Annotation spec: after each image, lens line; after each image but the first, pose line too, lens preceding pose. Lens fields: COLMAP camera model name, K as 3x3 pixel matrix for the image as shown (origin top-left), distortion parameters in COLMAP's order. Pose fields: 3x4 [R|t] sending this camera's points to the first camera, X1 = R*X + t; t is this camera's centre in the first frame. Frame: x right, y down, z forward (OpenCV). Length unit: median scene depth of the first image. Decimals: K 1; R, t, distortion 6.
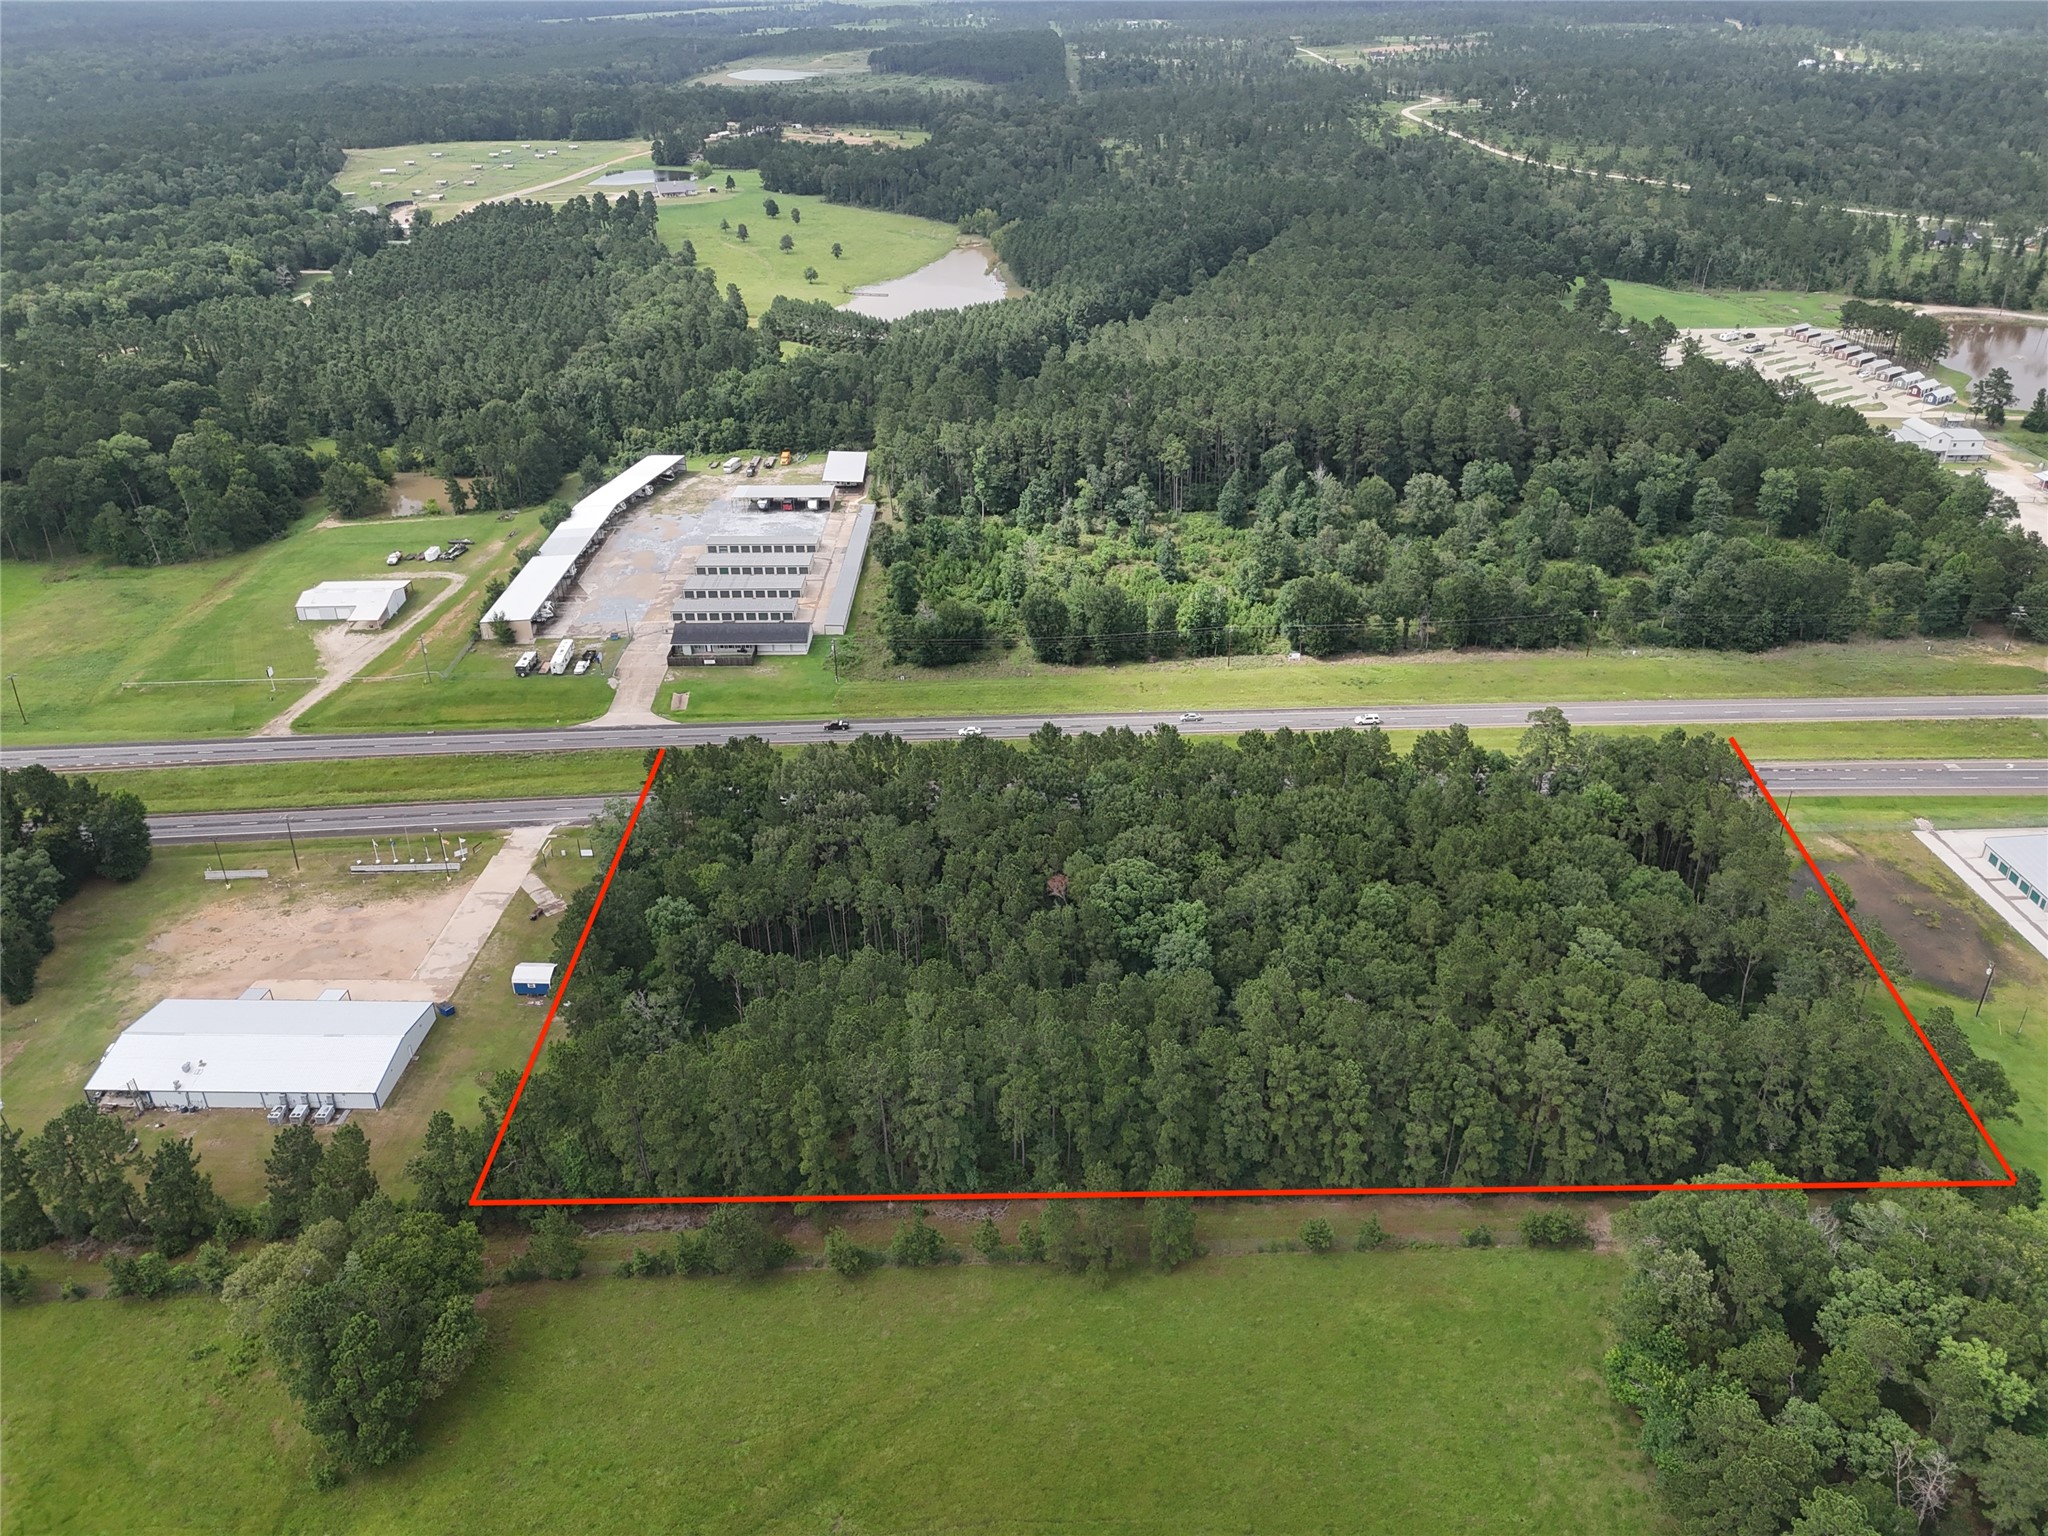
lens RADIAL K [[1504.6, 0, 1031.6], [0, 1504.6, 775.5], [0, 0, 1]] dist [0.057547, -0.039544]
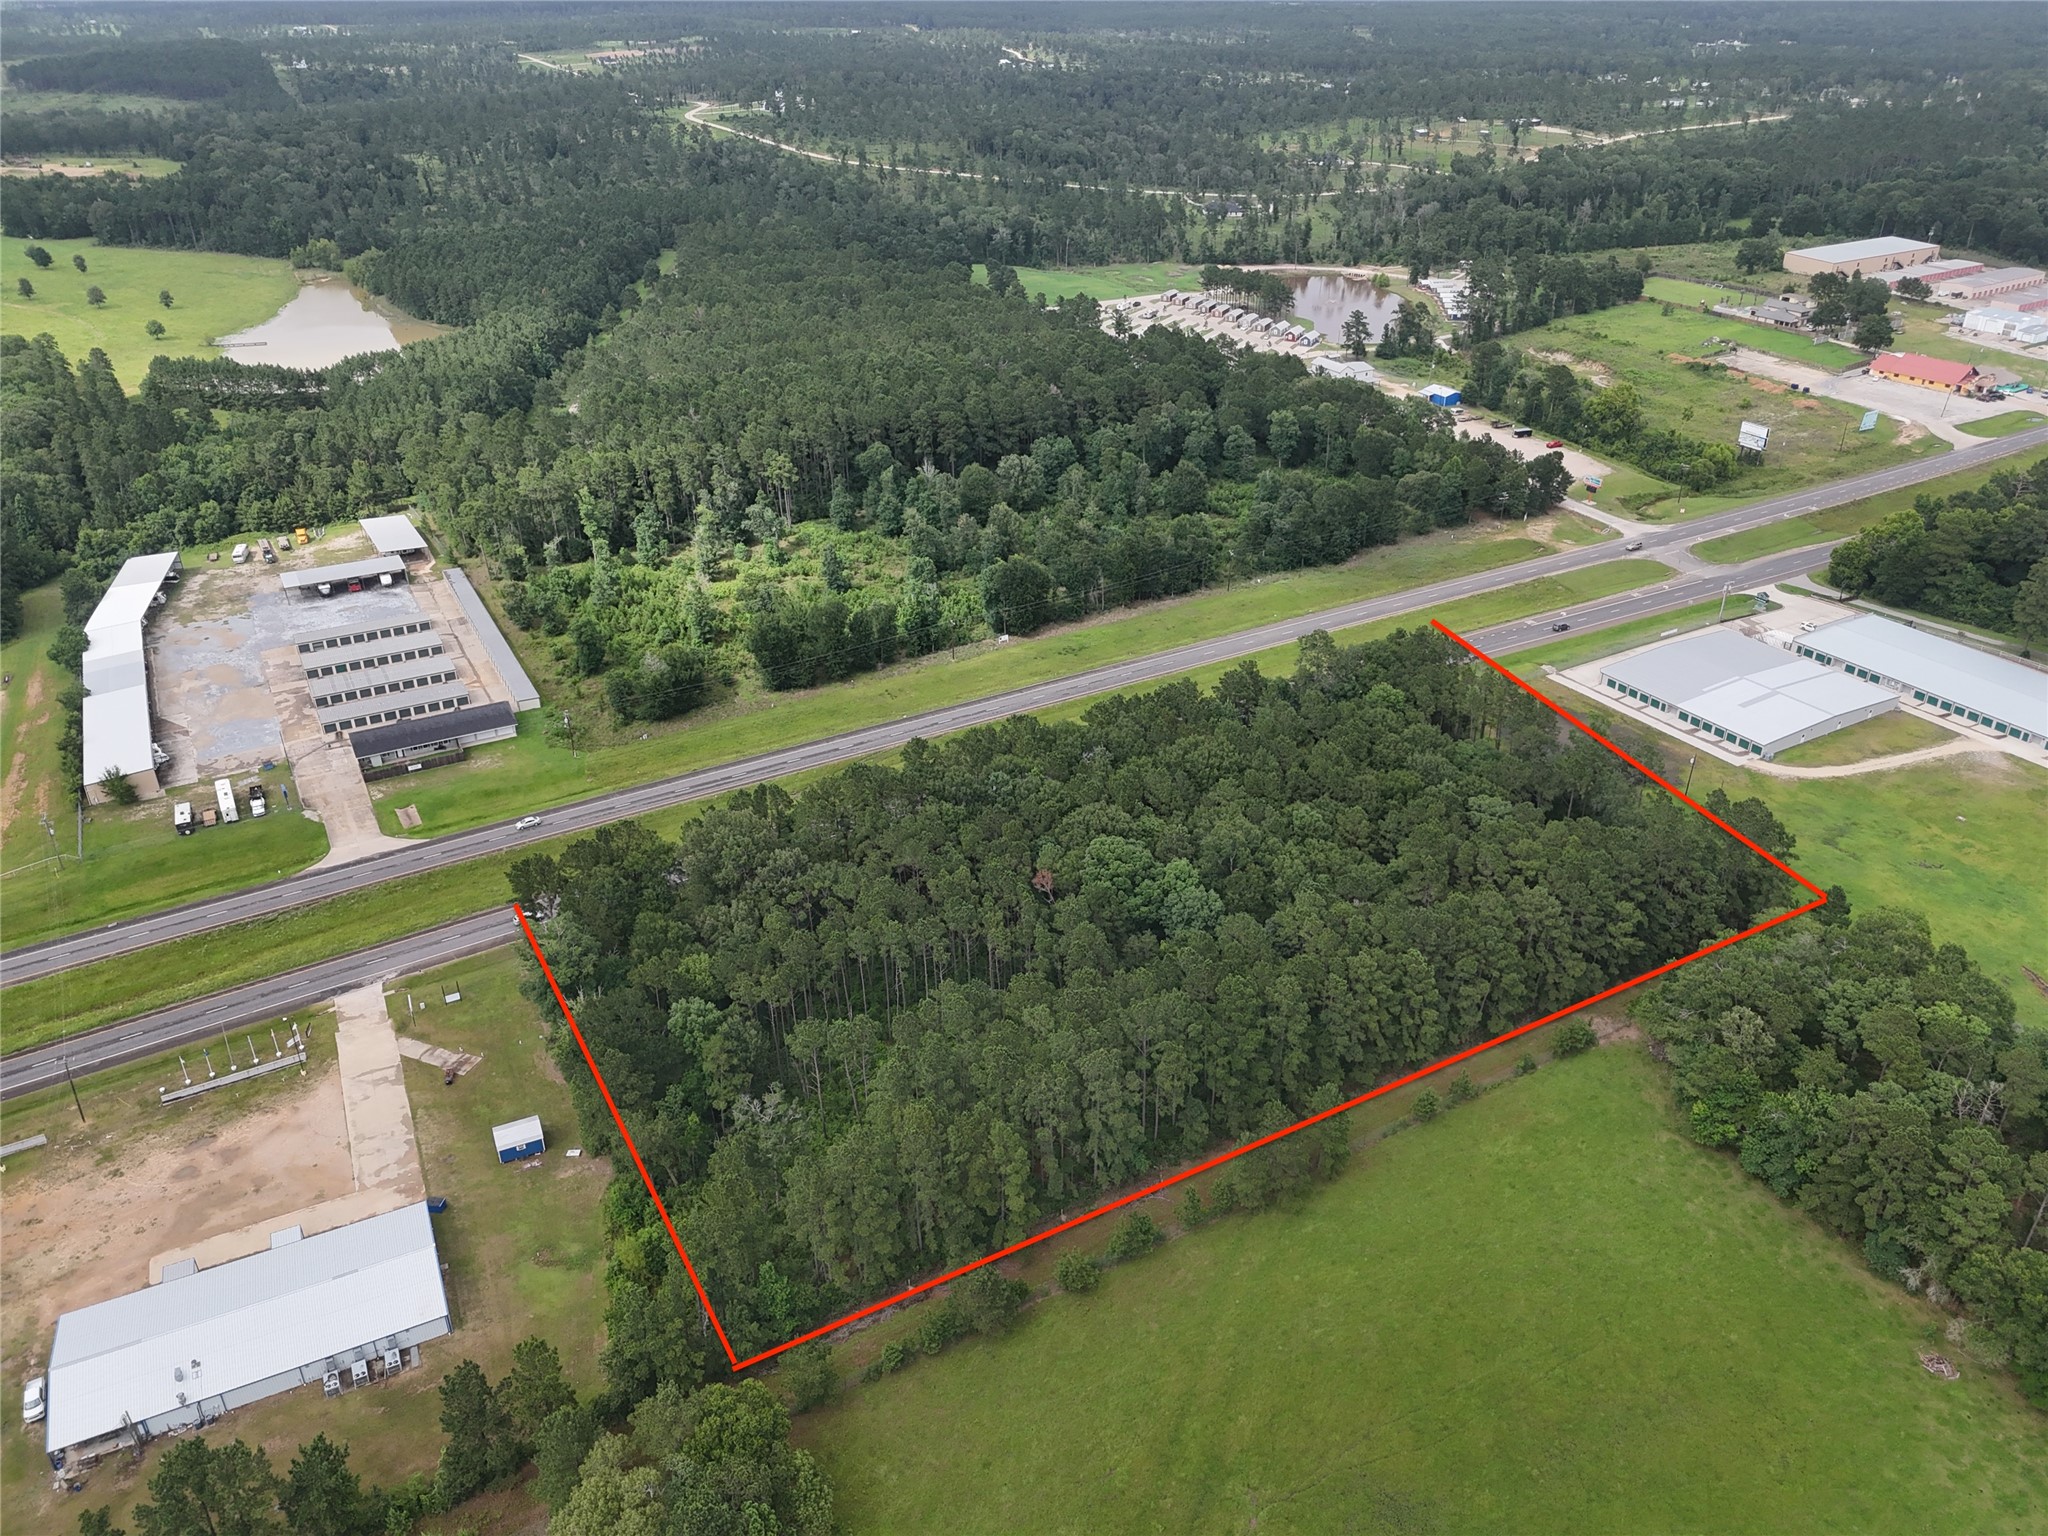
lens RADIAL K [[1504.6, 0, 1036.2], [0, 1504.6, 771.4], [0, 0, 1]] dist [0.057547, -0.039544]
pose [[0.878700, -0.224545, 0.421267, -0.254571], [0.226032, 0.972978, 0.047152, -0.031122], [-0.420471, 0.053787, 0.905710, 0.042363]]
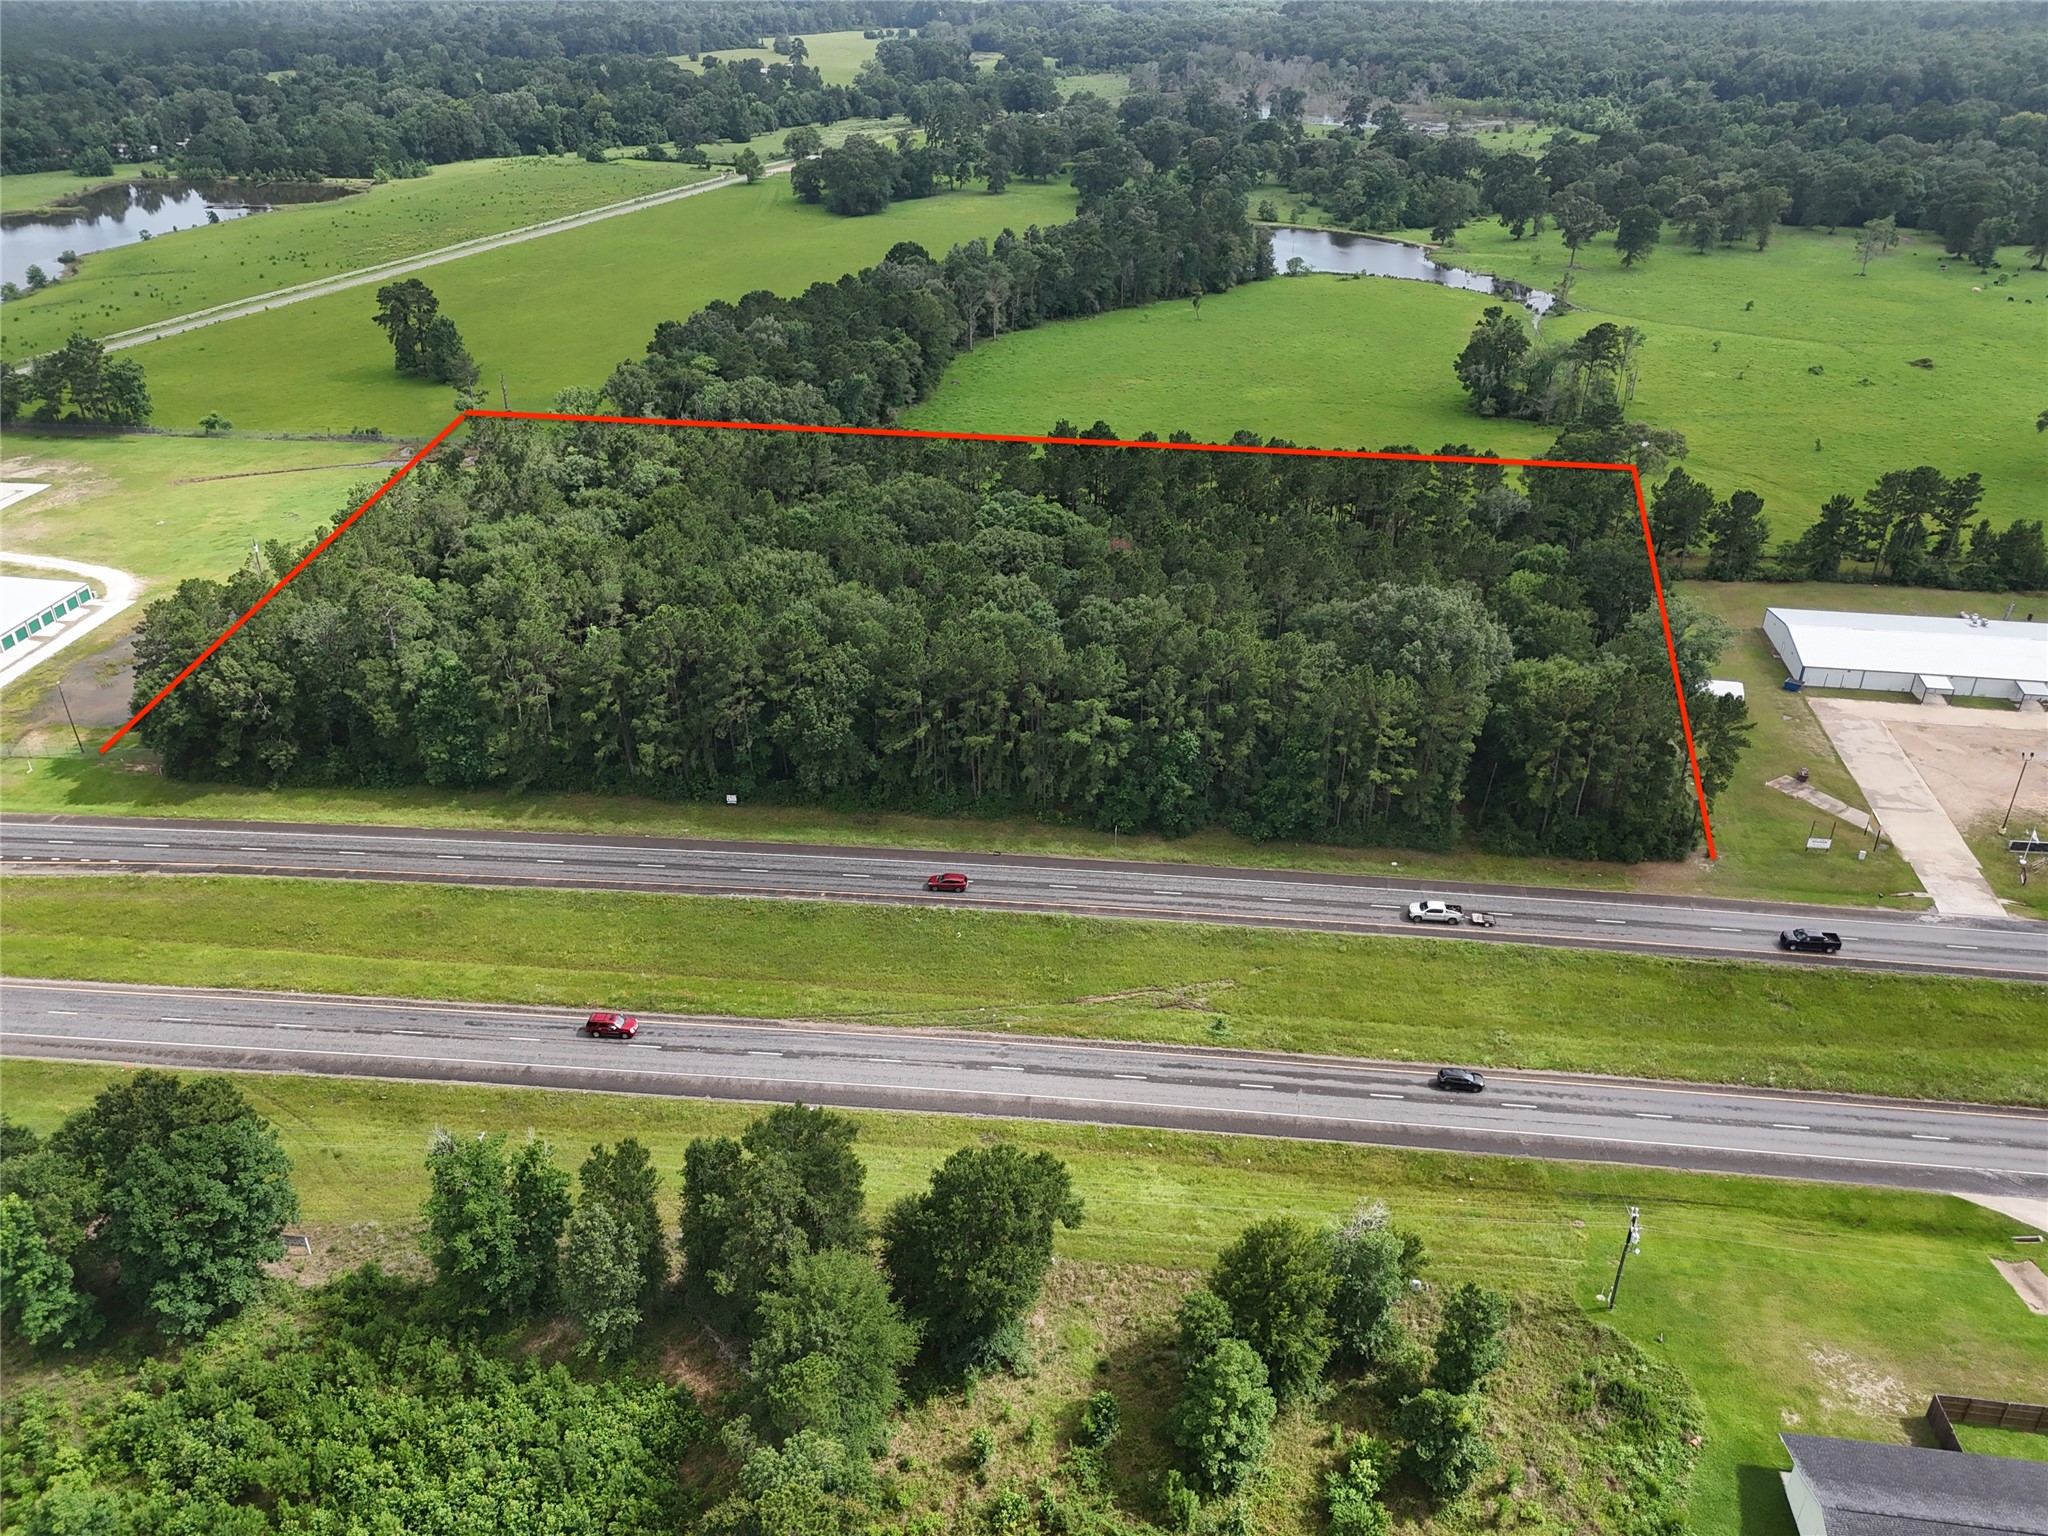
lens RADIAL K [[1504.6, 0, 1026.6], [0, 1504.6, 774.7], [0, 0, 1]] dist [0.057547, -0.039544]
pose [[-0.989953, -0.056766, 0.129503, -0.033583], [0.080004, 0.530305, 0.844023, -0.402486], [-0.116588, 0.845904, -0.520436, 1.015684]]
